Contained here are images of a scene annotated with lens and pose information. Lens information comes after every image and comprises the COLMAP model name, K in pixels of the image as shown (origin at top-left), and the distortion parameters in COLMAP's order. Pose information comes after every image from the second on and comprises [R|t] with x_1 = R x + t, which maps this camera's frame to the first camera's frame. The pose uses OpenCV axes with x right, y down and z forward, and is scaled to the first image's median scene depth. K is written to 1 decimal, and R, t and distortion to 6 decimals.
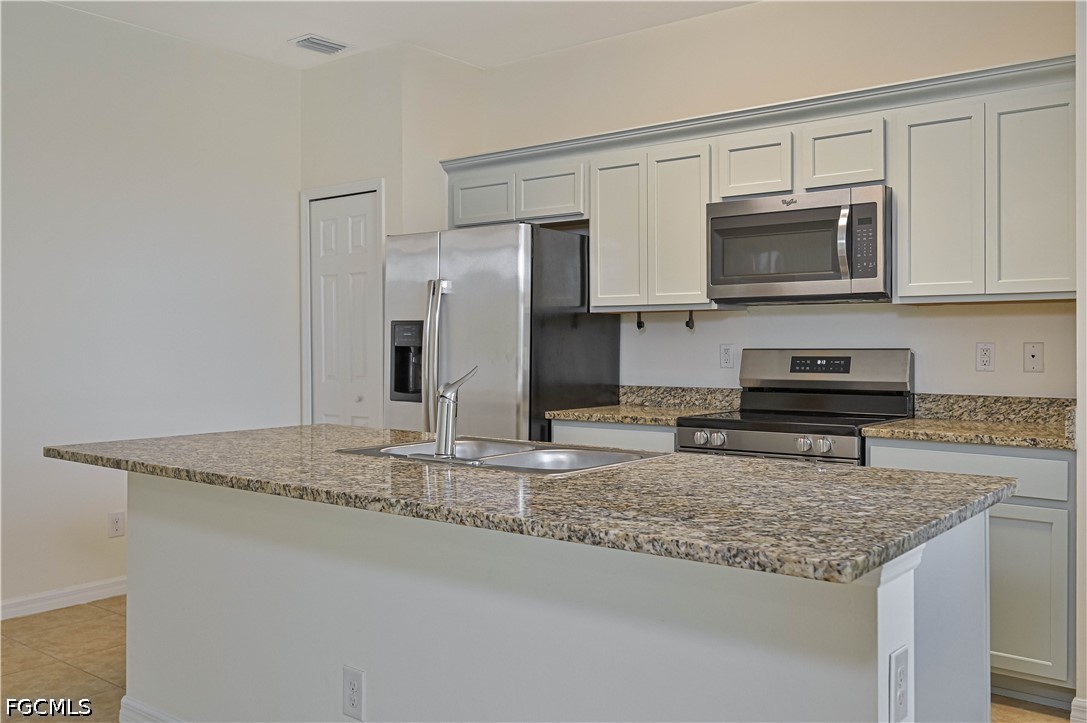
lens RADIAL K [[945.8, 0, 531.5], [0, 945.8, 336.0], [0, 0, 1]] dist [-0.001174, -0.009916]
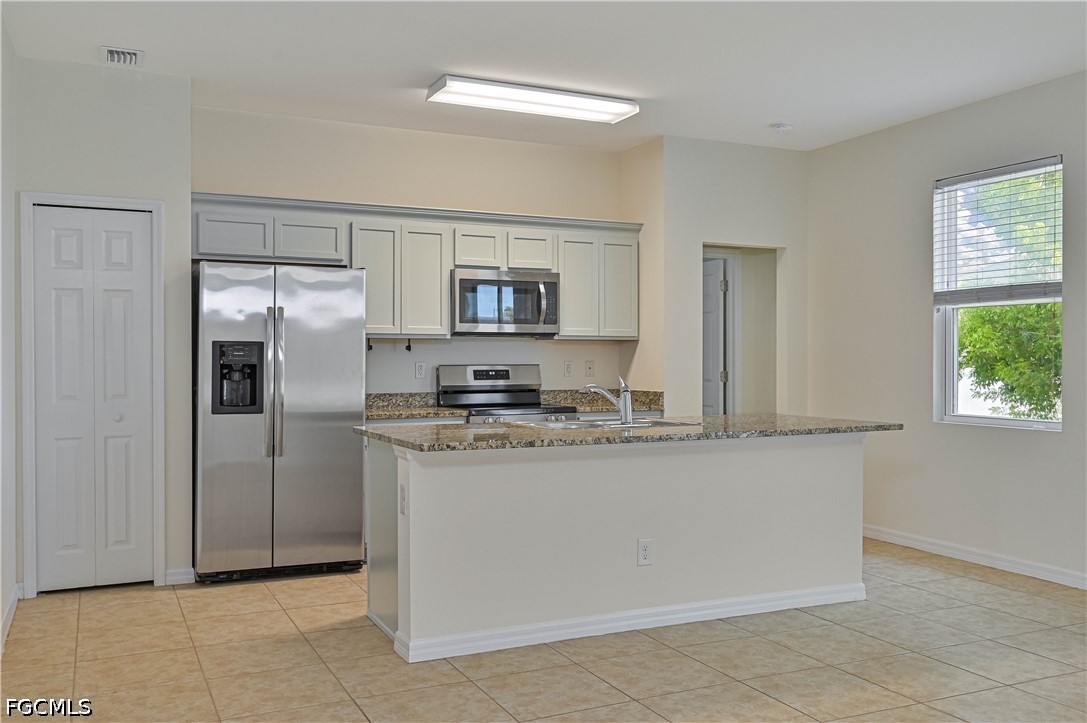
lens RADIAL K [[945.8, 0, 543.2], [0, 945.8, 357.5], [0, 0, 1]] dist [-0.001174, -0.009916]
pose [[0.437430, 0.003679, 0.899245, -1.164026], [-0.006425, 0.999979, -0.000966, 0.002025], [-0.899229, -0.005355, 0.437445, 0.228888]]
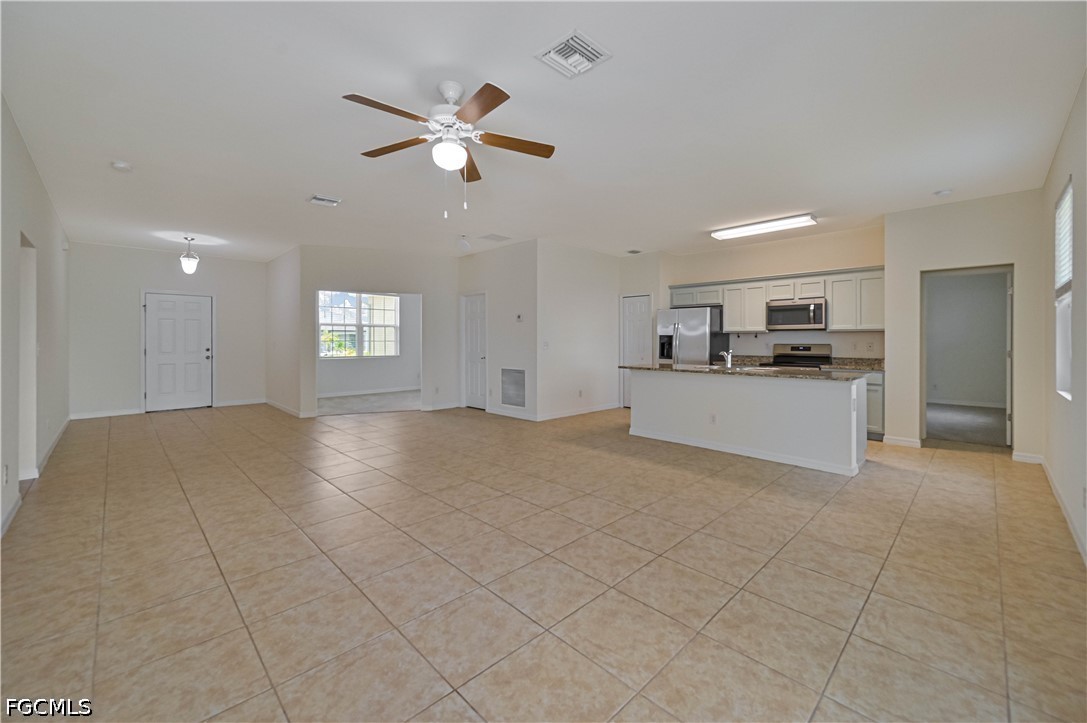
lens RADIAL K [[428.0, 0, 545.0], [0, 428.0, 336.6], [0, 0, 1]] dist [-0.002371, -0.000304]
pose [[0.992349, 0.005515, -0.123341, -0.446044], [-0.006327, 0.999961, -0.006195, 0.002003], [0.123302, 0.006928, 0.992345, -0.686483]]
